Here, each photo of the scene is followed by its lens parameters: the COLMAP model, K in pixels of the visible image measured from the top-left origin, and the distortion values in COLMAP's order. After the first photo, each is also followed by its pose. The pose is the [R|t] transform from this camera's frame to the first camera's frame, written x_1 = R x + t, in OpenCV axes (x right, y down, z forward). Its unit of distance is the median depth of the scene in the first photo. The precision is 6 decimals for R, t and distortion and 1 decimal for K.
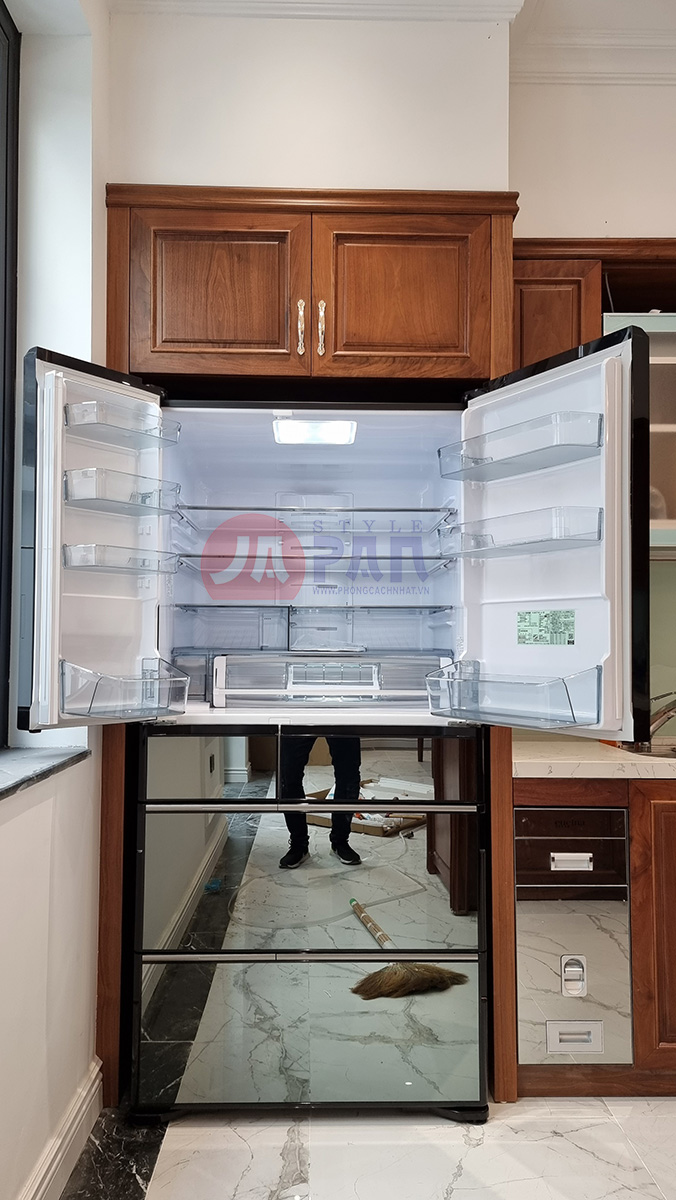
lens RADIAL K [[787.5, 0, 331.3], [0, 787.5, 622.0], [0, 0, 1]] dist [0.117549, -0.108682]
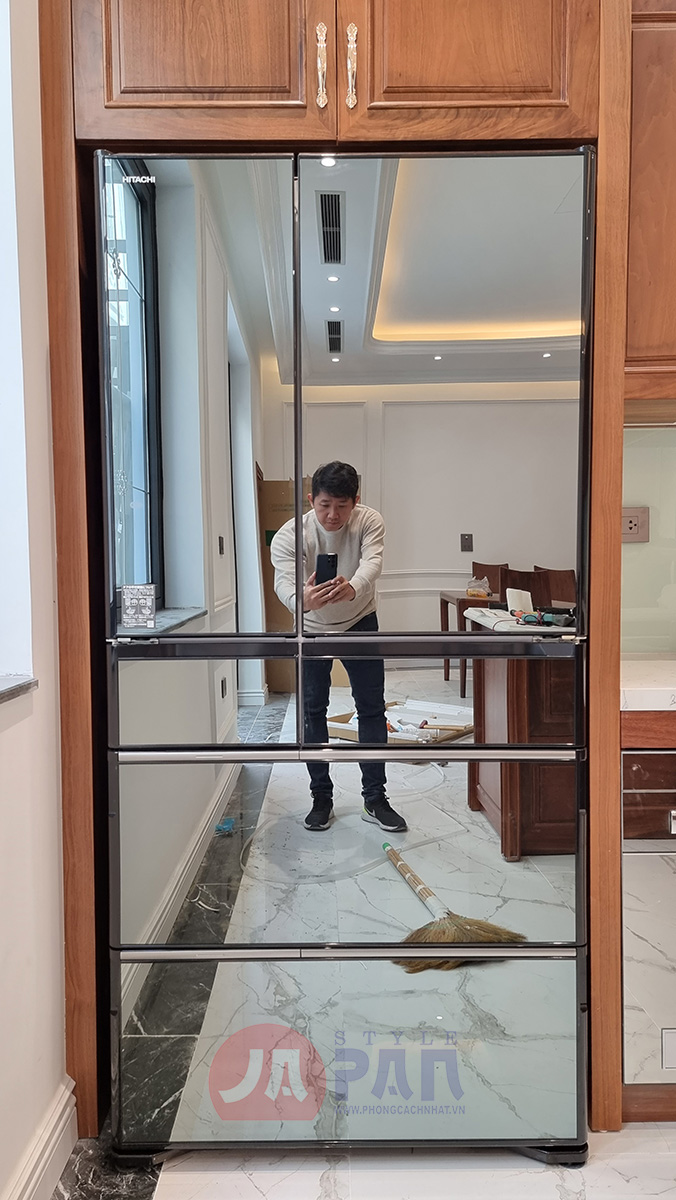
lens RADIAL K [[785.7, 0, 340.0], [0, 785.7, 606.3], [0, 0, 1]] dist [0.110126, -0.105595]
pose [[0.999902, -0.011126, -0.008551, -0.021397], [0.011776, 0.996715, 0.080132, 0.037827], [0.007632, -0.080225, 0.996748, 0.272629]]
